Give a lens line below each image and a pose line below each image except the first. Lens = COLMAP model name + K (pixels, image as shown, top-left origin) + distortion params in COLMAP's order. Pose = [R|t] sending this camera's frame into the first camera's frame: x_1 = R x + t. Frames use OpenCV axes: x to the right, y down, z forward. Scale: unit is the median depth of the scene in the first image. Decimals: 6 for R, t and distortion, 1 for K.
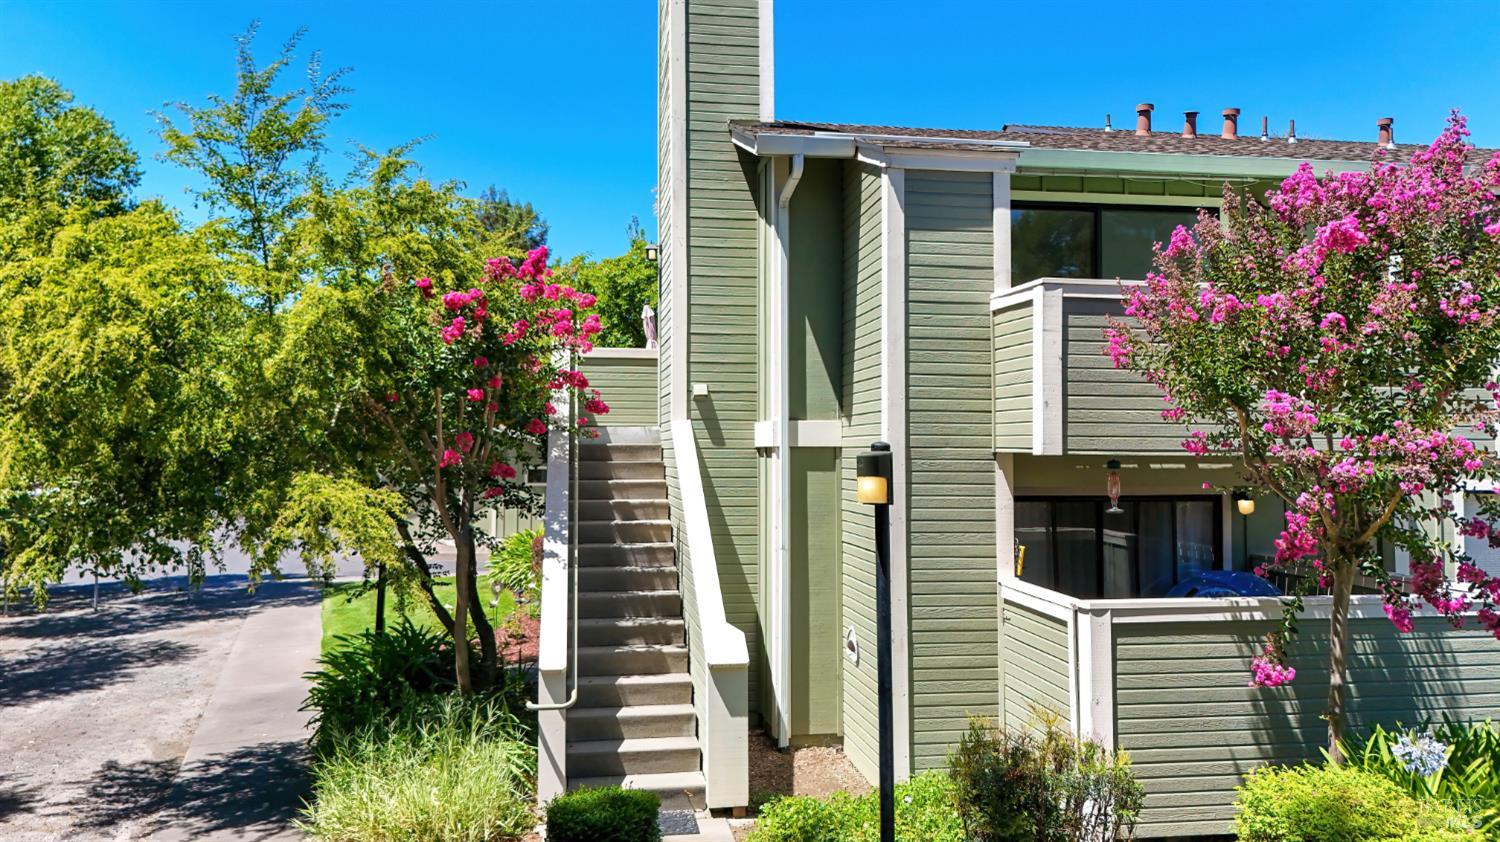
lens RADIAL K [[1146.3, 0, 756.1], [0, 1146.3, 424.2], [0, 0, 1]] dist [0.072093, -0.003146]
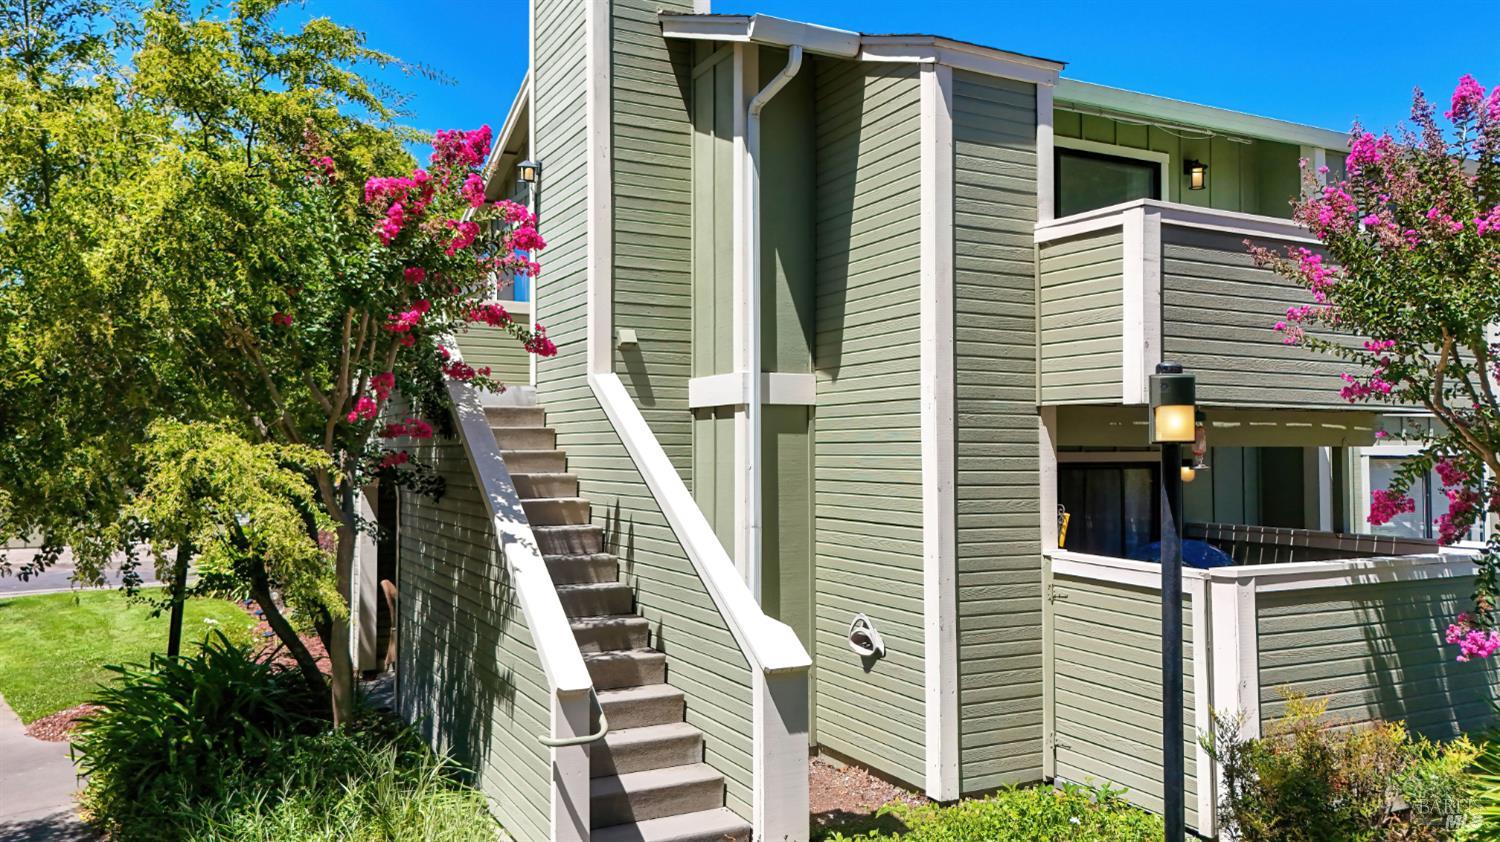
lens RADIAL K [[1146.3, 0, 756.1], [0, 1146.3, 424.2], [0, 0, 1]] dist [0.072093, -0.003146]
pose [[0.947862, 0.006267, 0.318620, -0.271926], [-0.005863, 0.999980, -0.002228, 0.041294], [-0.318627, 0.000244, 0.947880, 0.242318]]
